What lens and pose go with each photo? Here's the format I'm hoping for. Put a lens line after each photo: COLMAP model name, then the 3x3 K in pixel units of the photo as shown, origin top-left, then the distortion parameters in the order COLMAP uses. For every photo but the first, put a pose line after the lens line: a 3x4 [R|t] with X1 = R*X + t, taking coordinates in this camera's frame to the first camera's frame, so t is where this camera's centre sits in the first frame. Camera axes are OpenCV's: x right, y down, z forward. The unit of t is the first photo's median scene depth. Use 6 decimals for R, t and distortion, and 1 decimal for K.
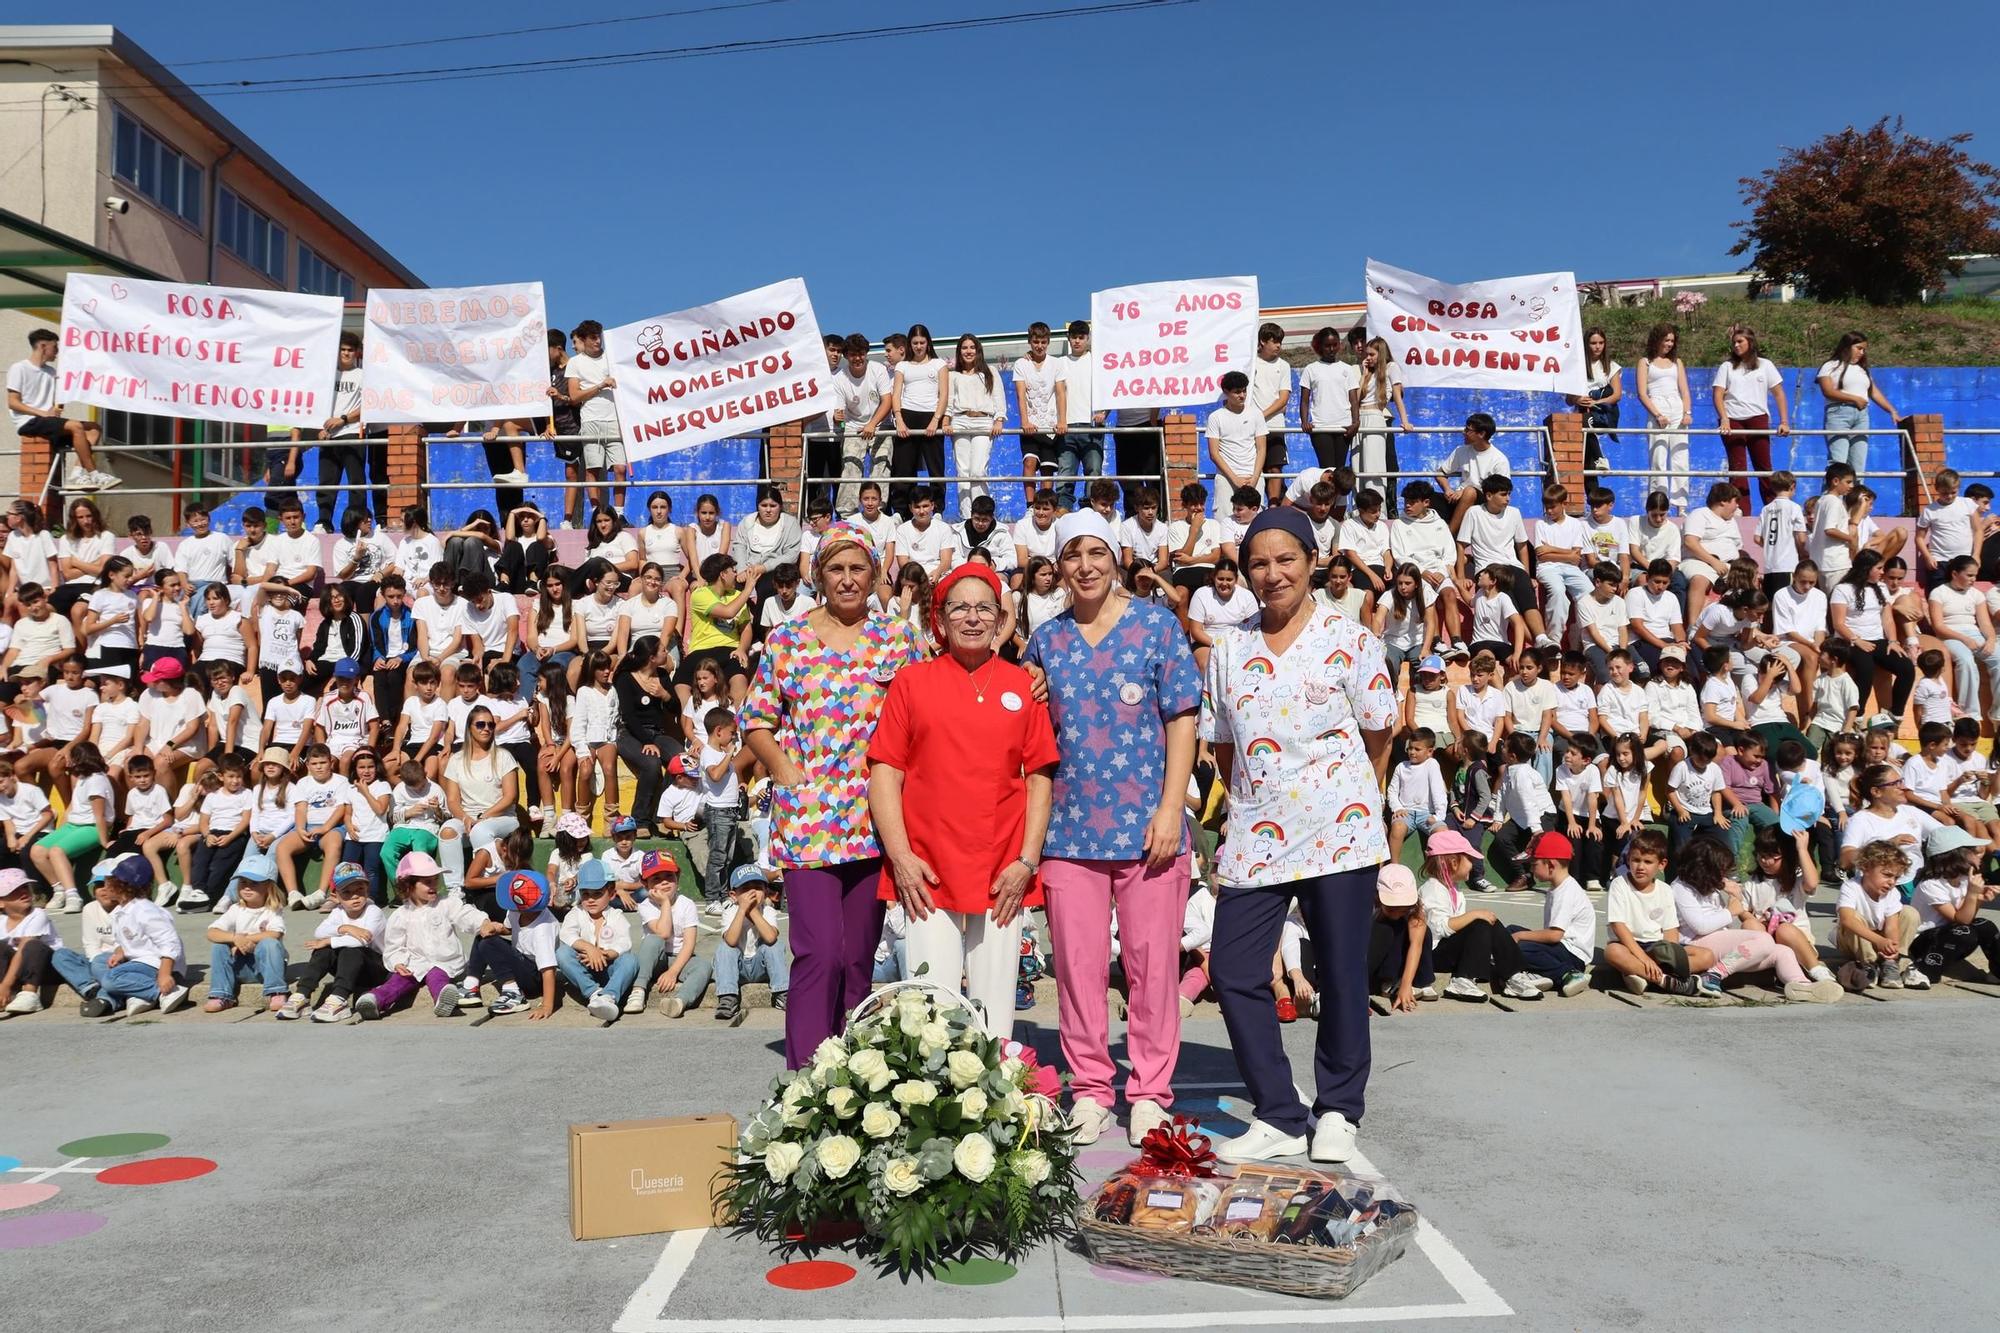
lens RADIAL K [[1486.1, 0, 1008.2], [0, 1486.1, 695.0], [0, 0, 1]] dist [-0.166322, 0.136783]
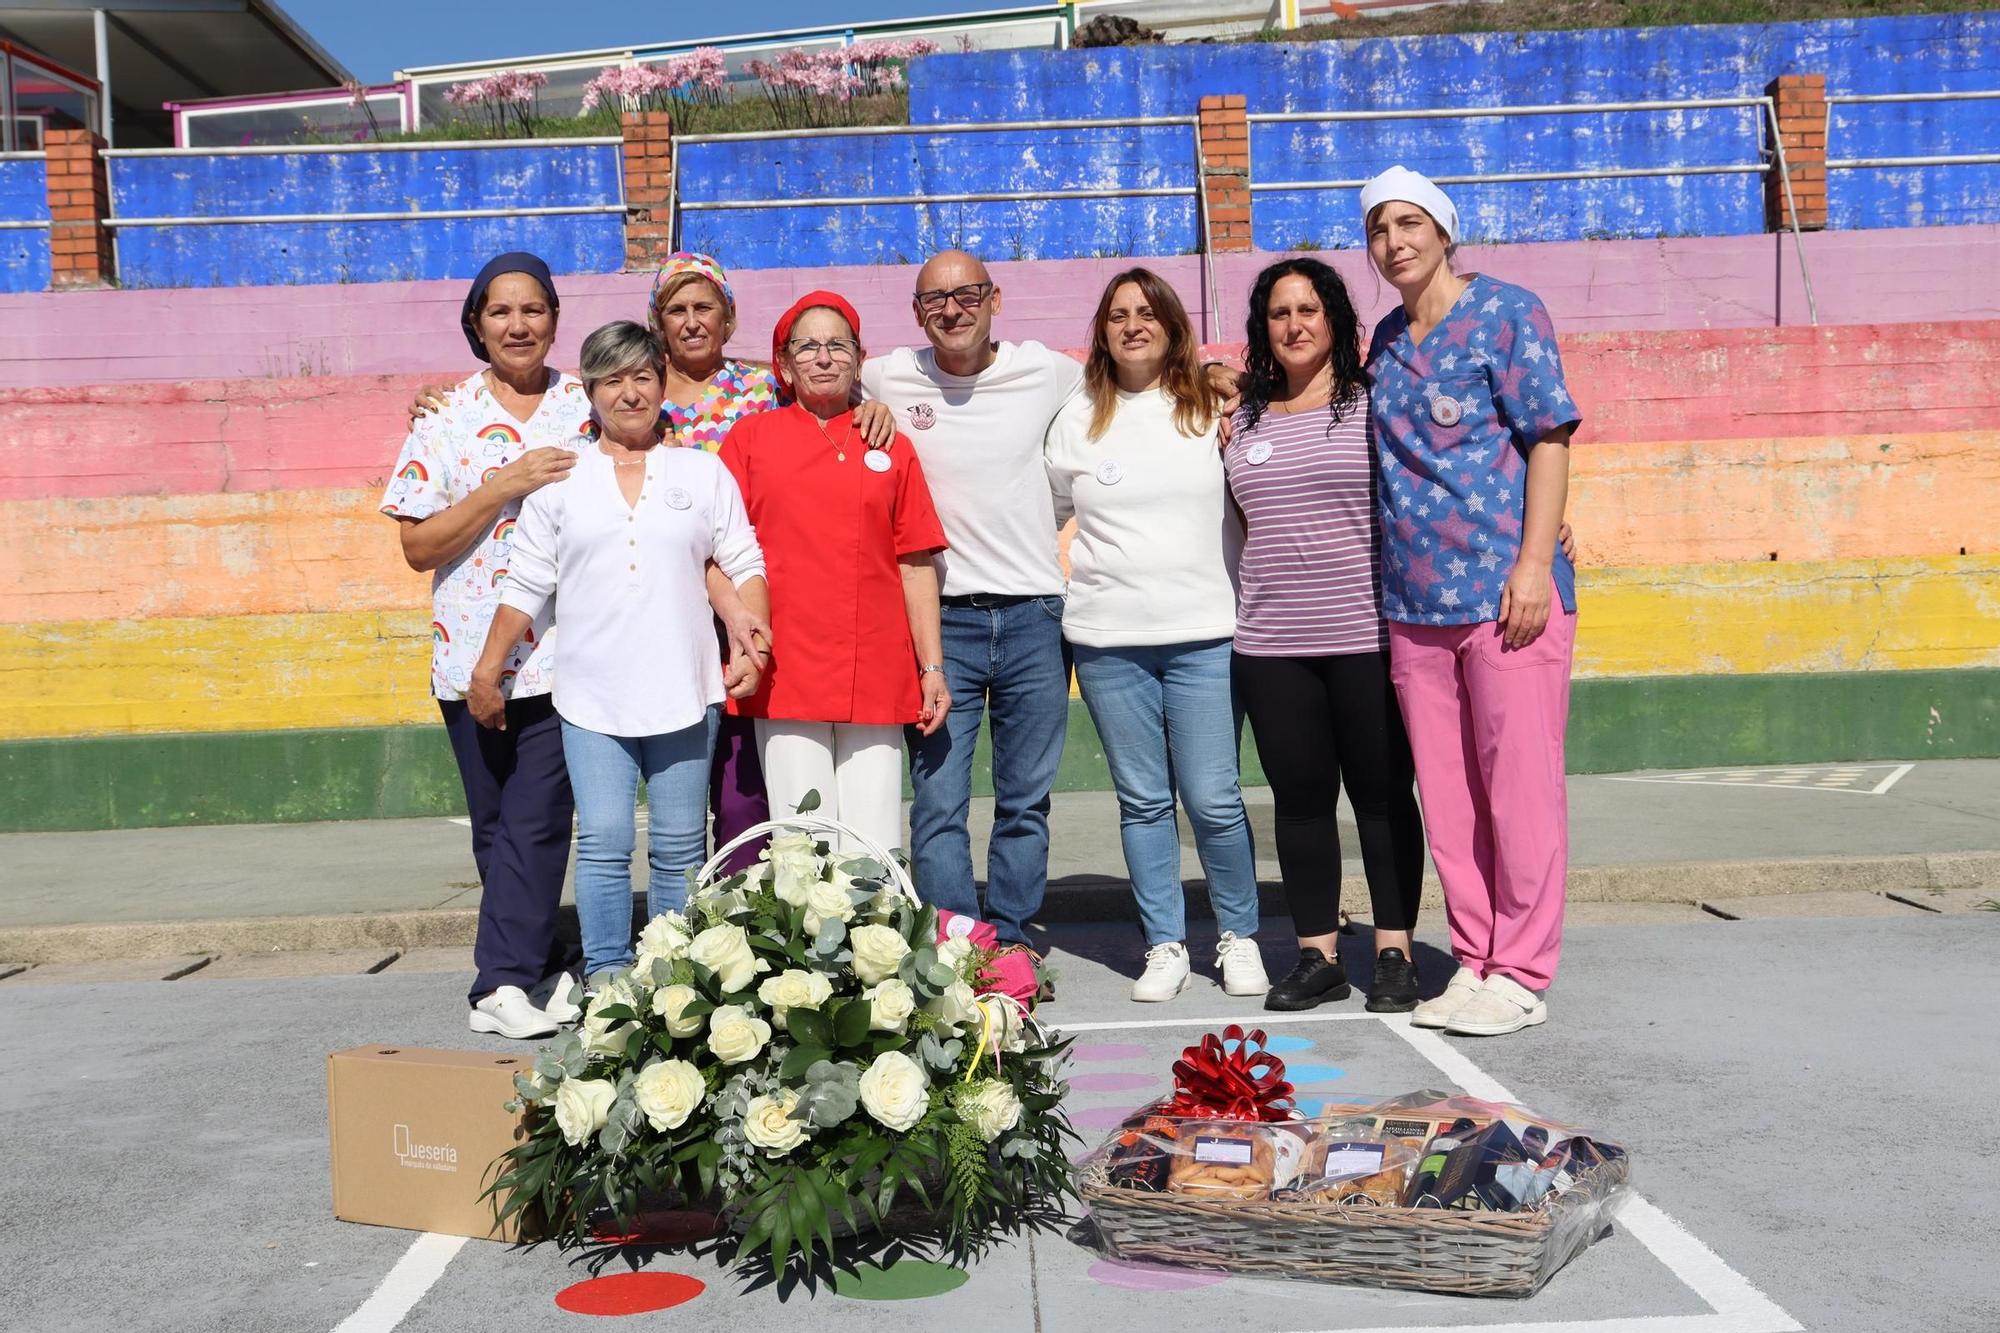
lens RADIAL K [[2076.4, 0, 1000.0], [0, 2076.4, 666.5], [0, 0, 1]] dist [-0.067842, 0.159154]
pose [[0.999700, -0.024378, 0.002189, 0.018682], [0.024220, 0.998184, 0.055155, 0.072730], [-0.003529, -0.055085, 0.998475, 0.115175]]
